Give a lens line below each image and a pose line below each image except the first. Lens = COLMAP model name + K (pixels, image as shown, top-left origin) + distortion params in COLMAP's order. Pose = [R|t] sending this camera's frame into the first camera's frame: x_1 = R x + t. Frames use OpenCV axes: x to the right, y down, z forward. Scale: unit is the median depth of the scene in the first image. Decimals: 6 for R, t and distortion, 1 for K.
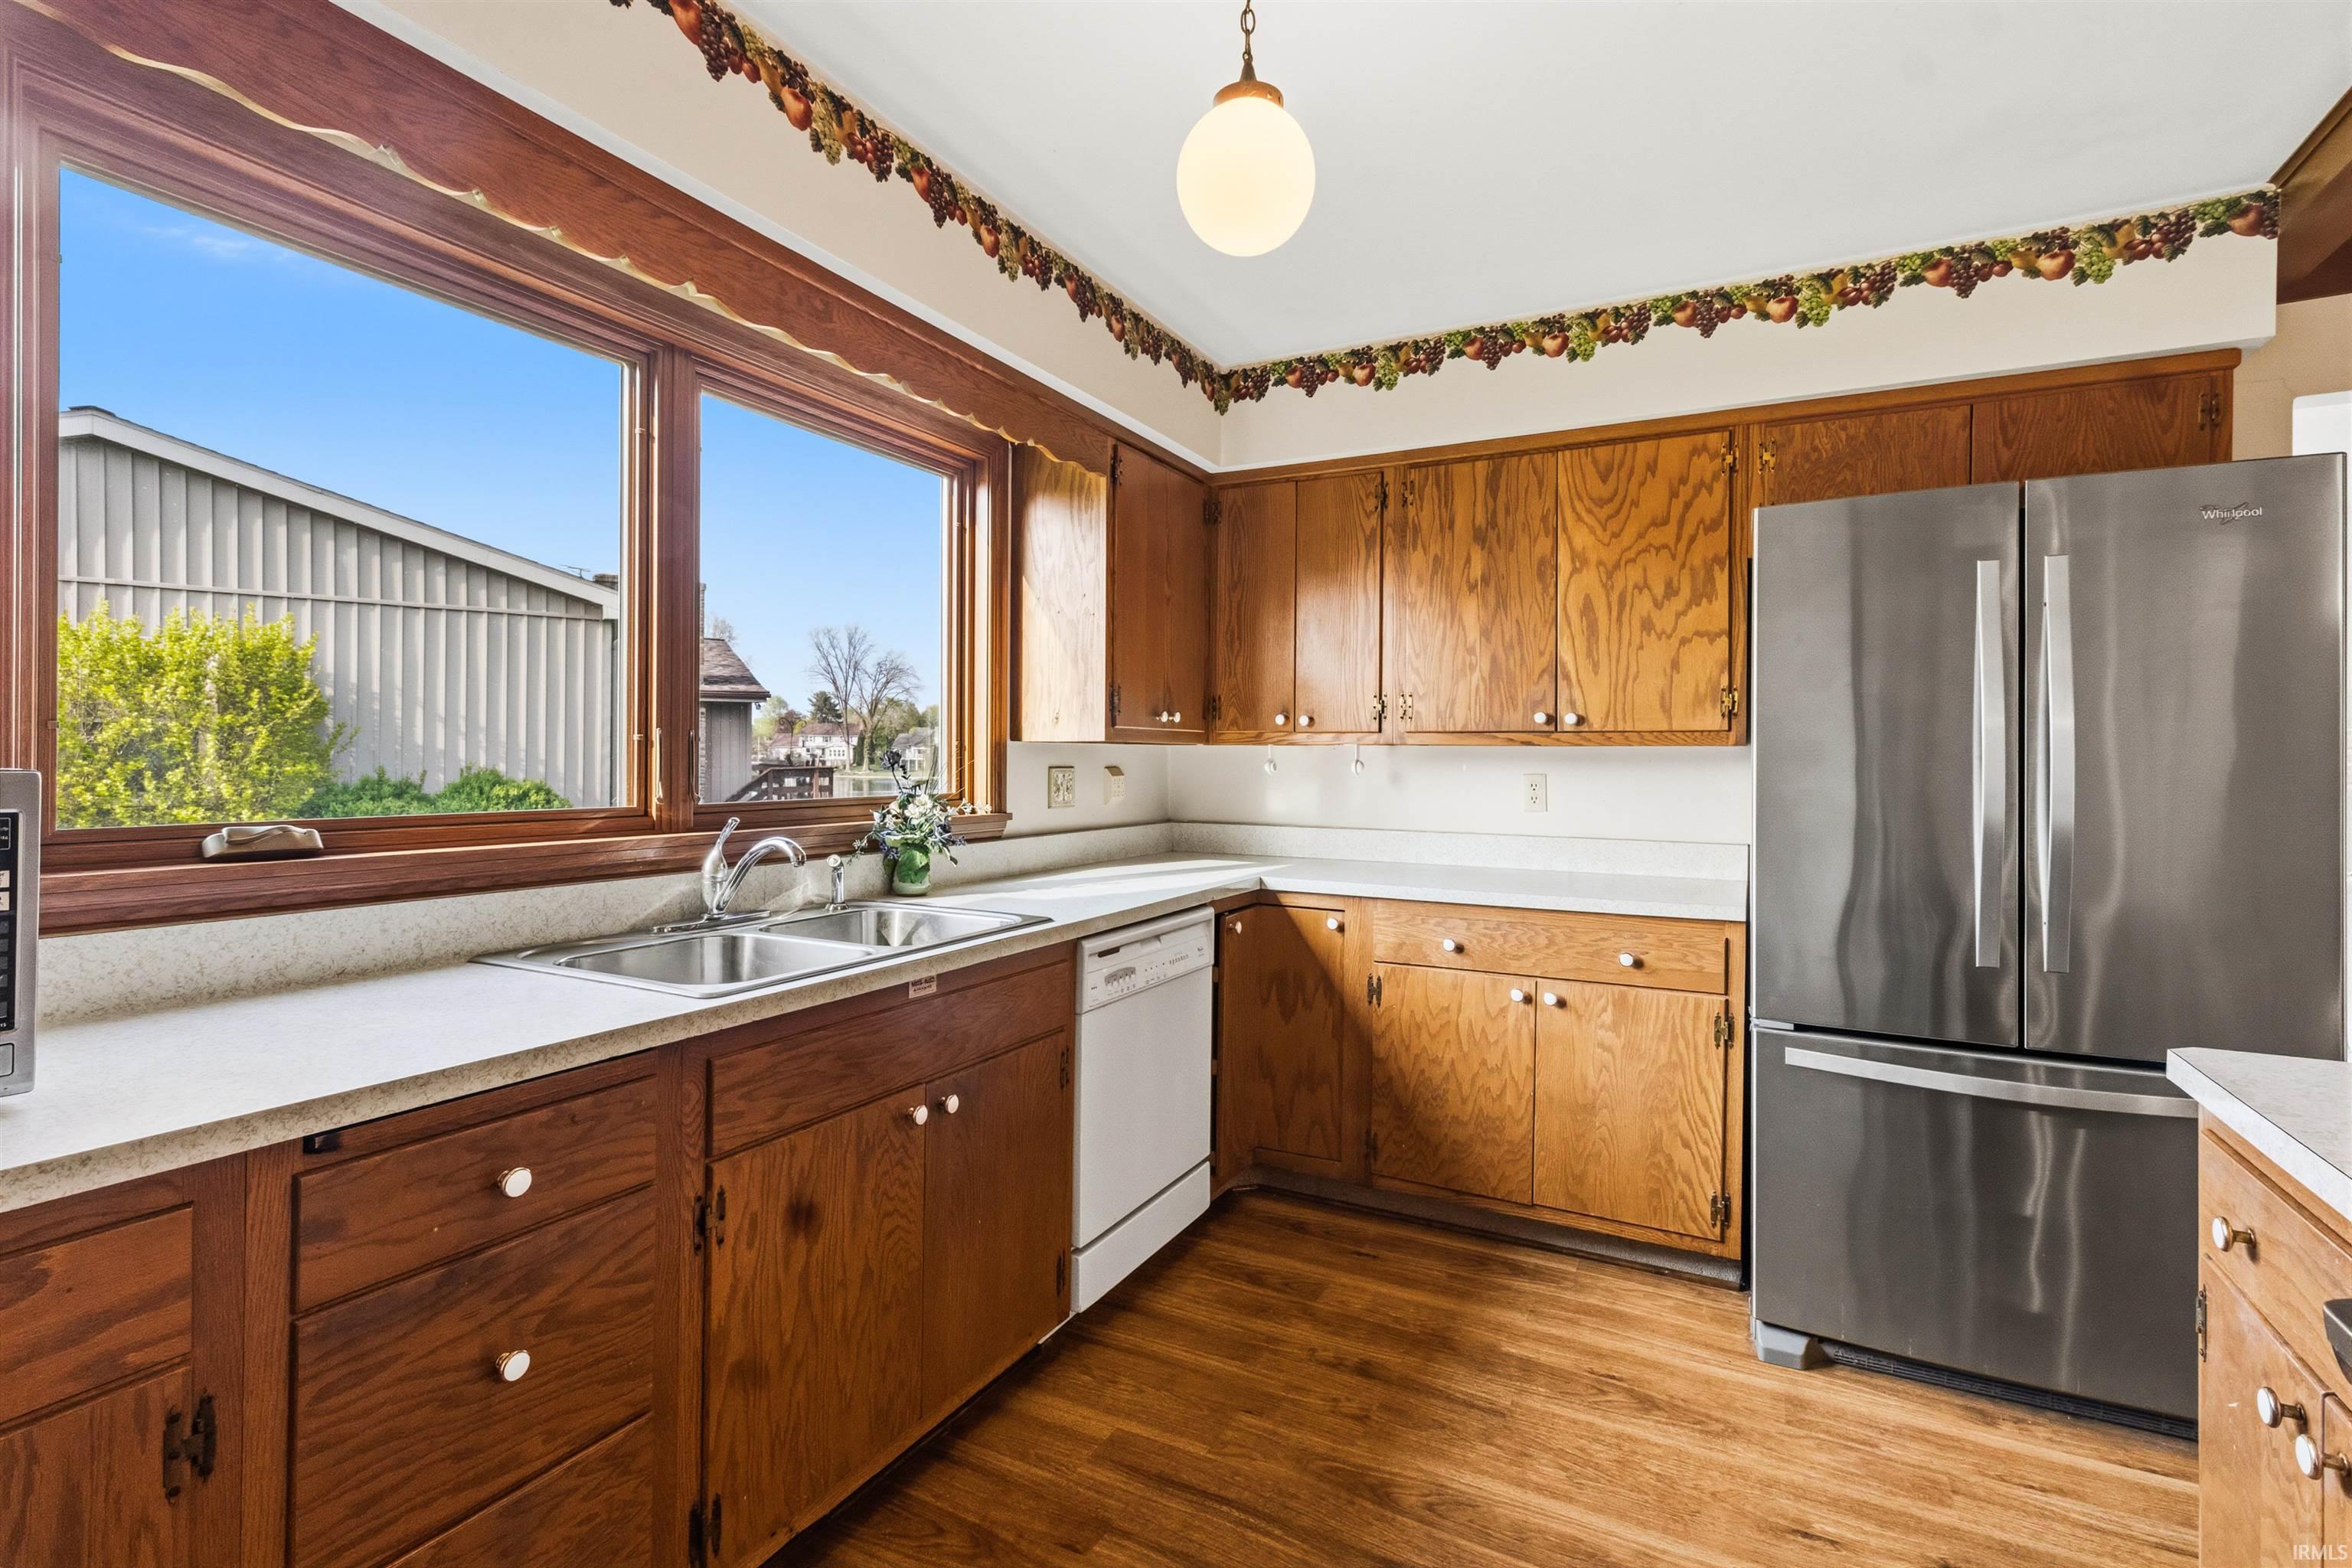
lens RADIAL K [[1093.8, 0, 1198.0], [0, 1093.8, 763.6], [0, 0, 1]] dist [0.006202, 0.001305]
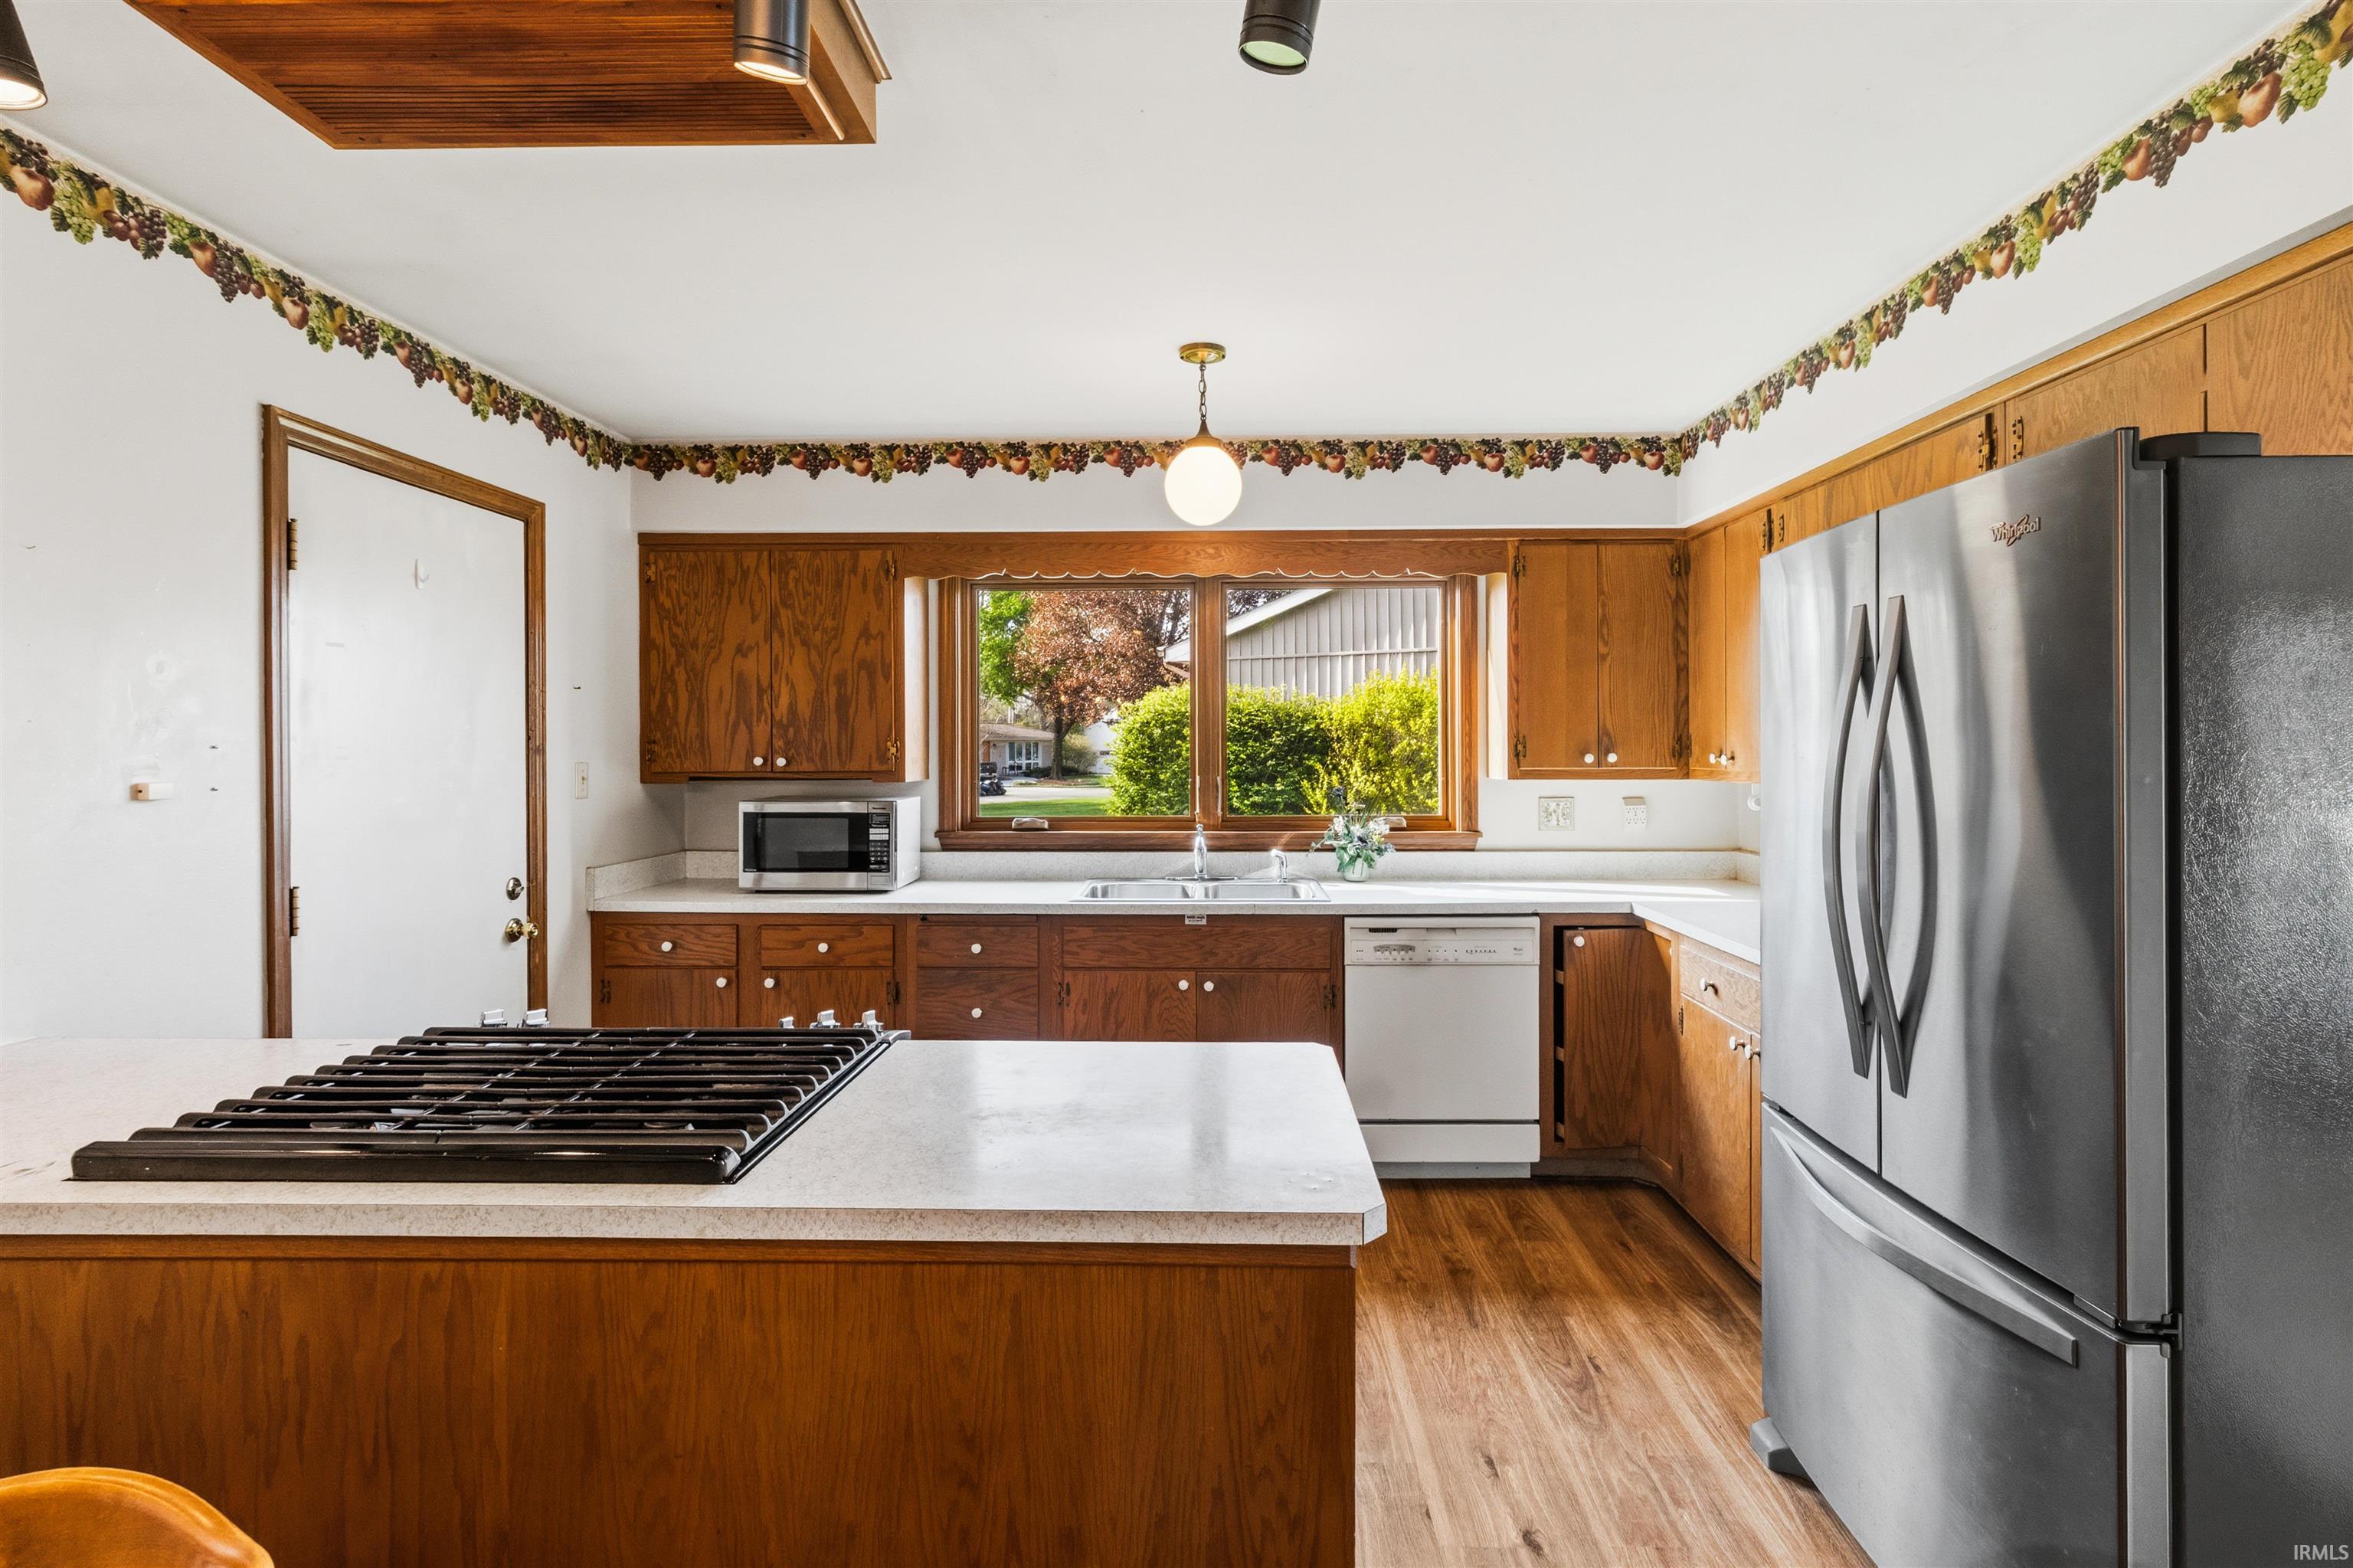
lens RADIAL K [[1094.3, 0, 1183.7], [0, 1094.3, 763.0], [0, 0, 1]] dist [0.006202, 0.001305]
pose [[0.437682, 0.003217, -0.899124, 1.042937], [0.000466, 0.999993, 0.003805, -0.053065], [0.899130, -0.002085, 0.437678, 0.116051]]
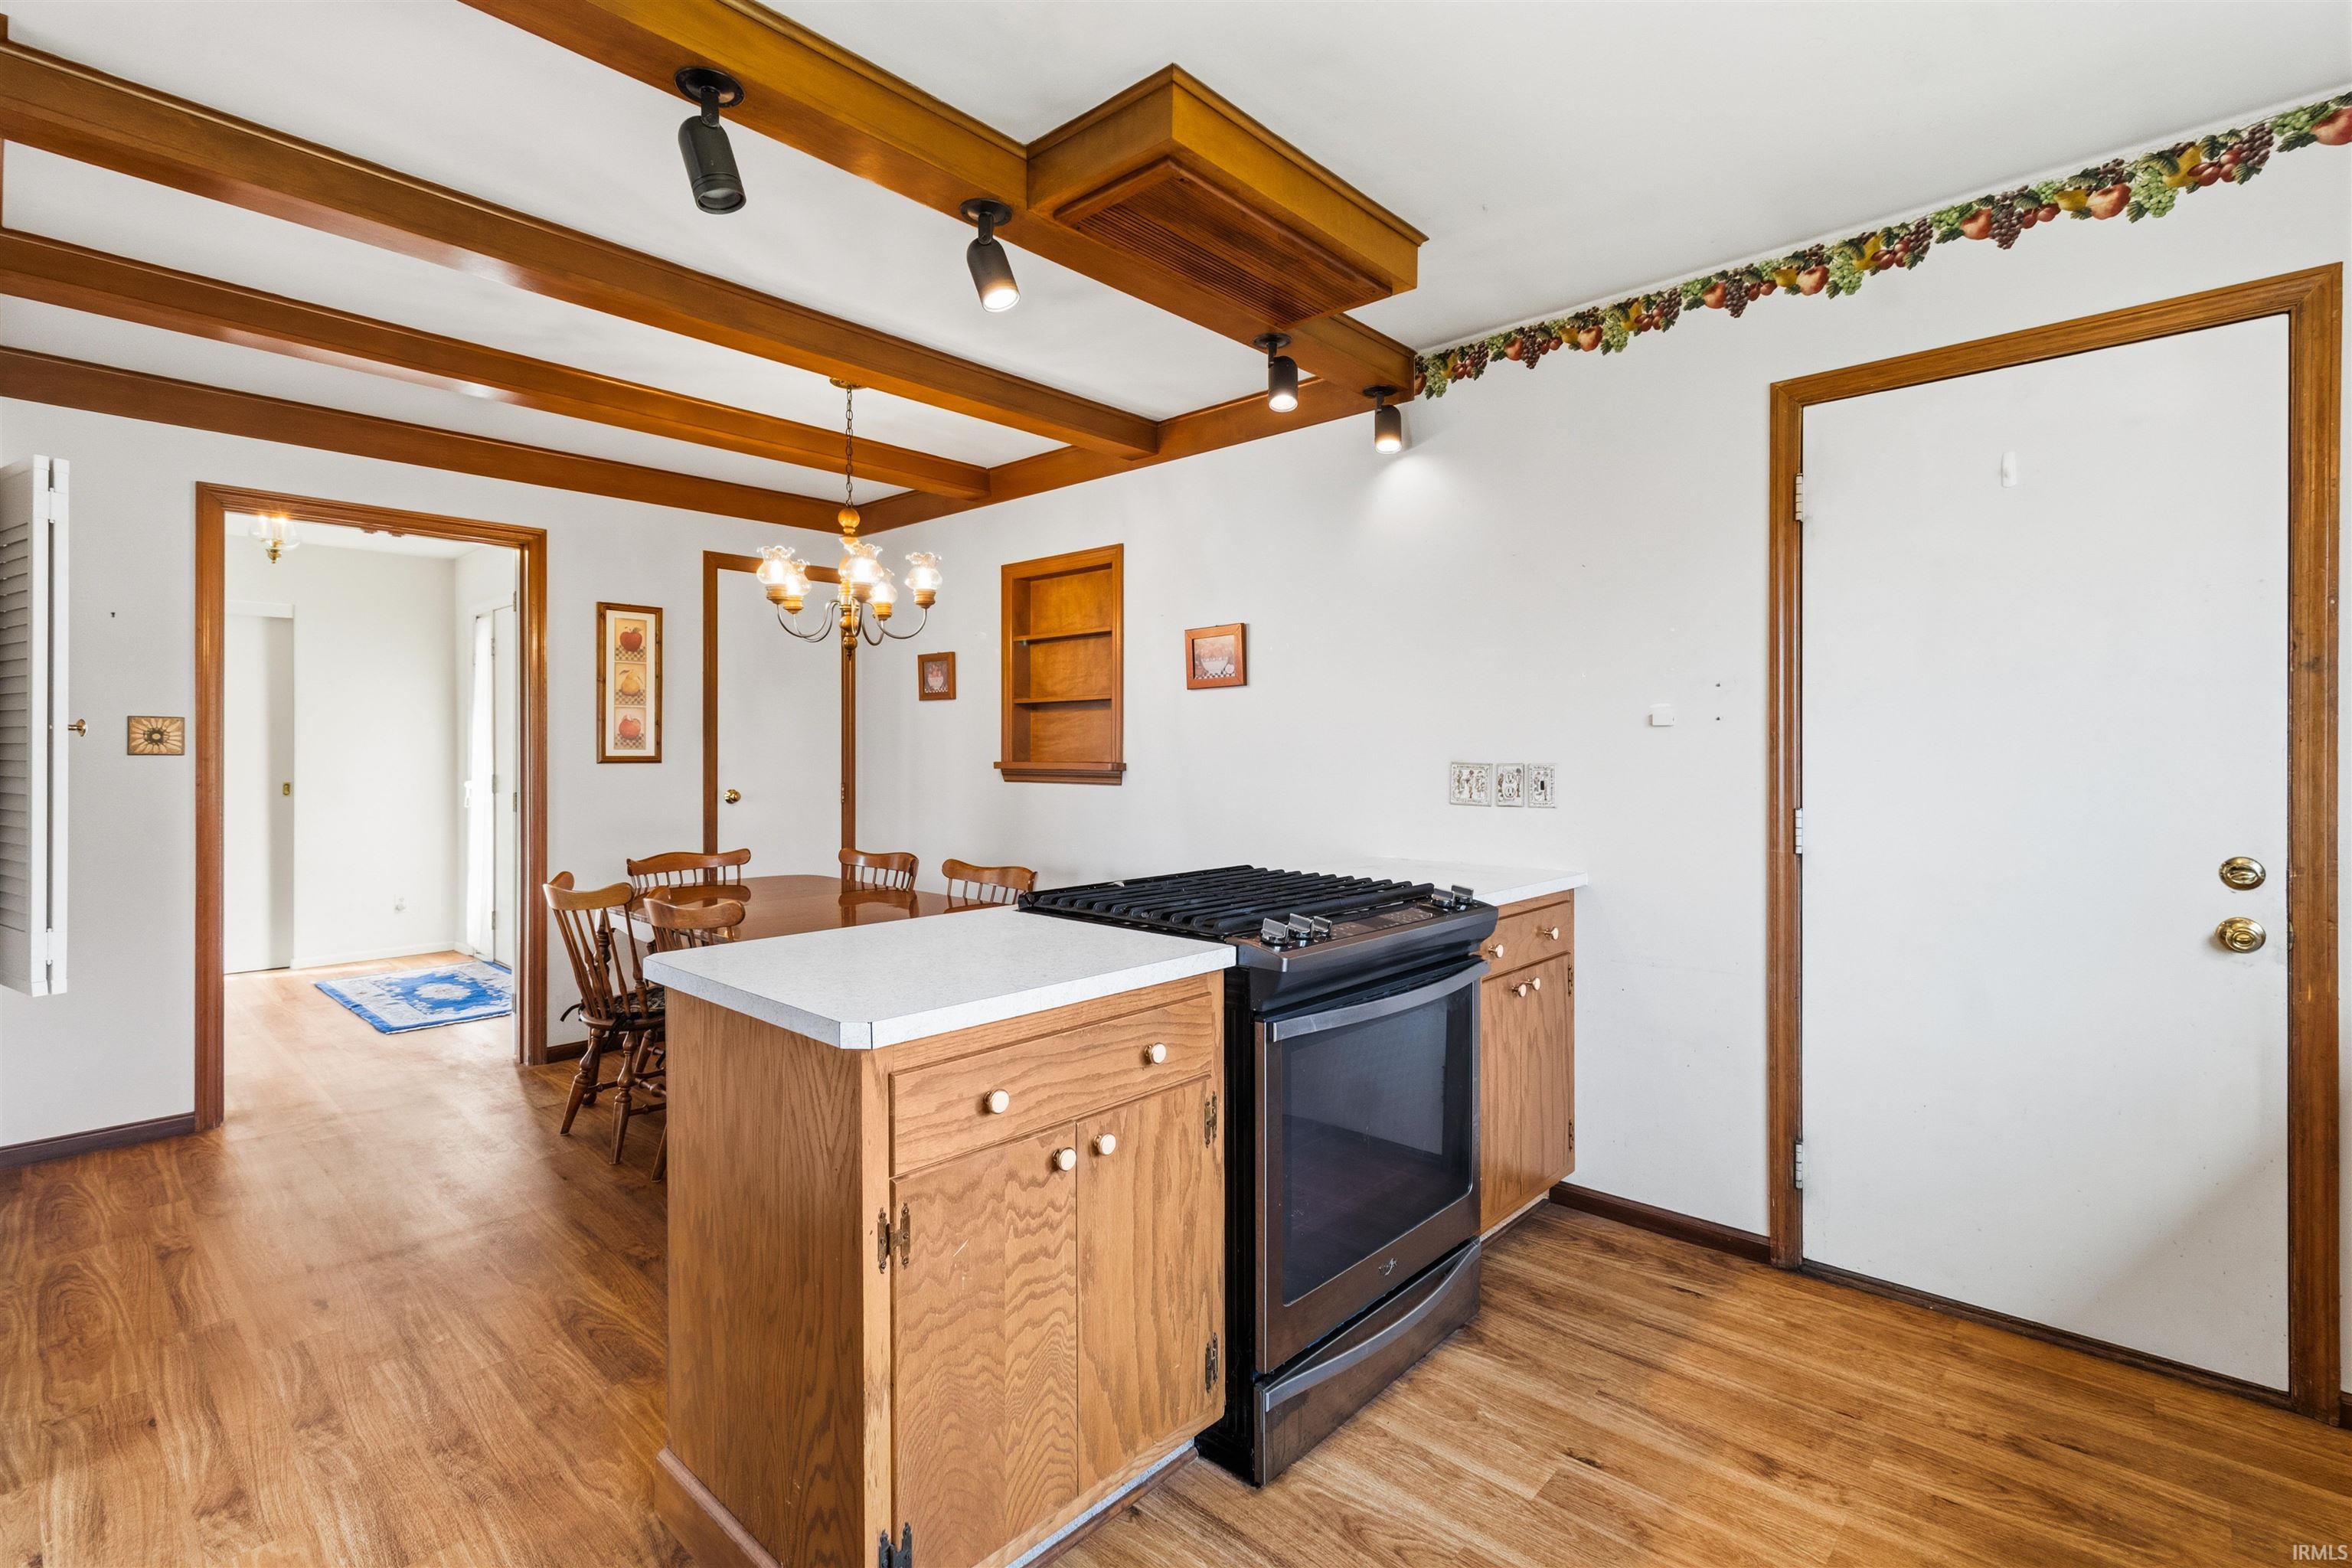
lens RADIAL K [[1092.6, 0, 1154.3], [0, 1092.6, 781.0], [0, 0, 1]] dist [0.002223, -0.000067]
pose [[0.962647, -0.013511, -0.270422, 0.237479], [0.019719, 0.999600, 0.020253, -0.001350], [0.270041, -0.024829, 0.962529, -0.108317]]
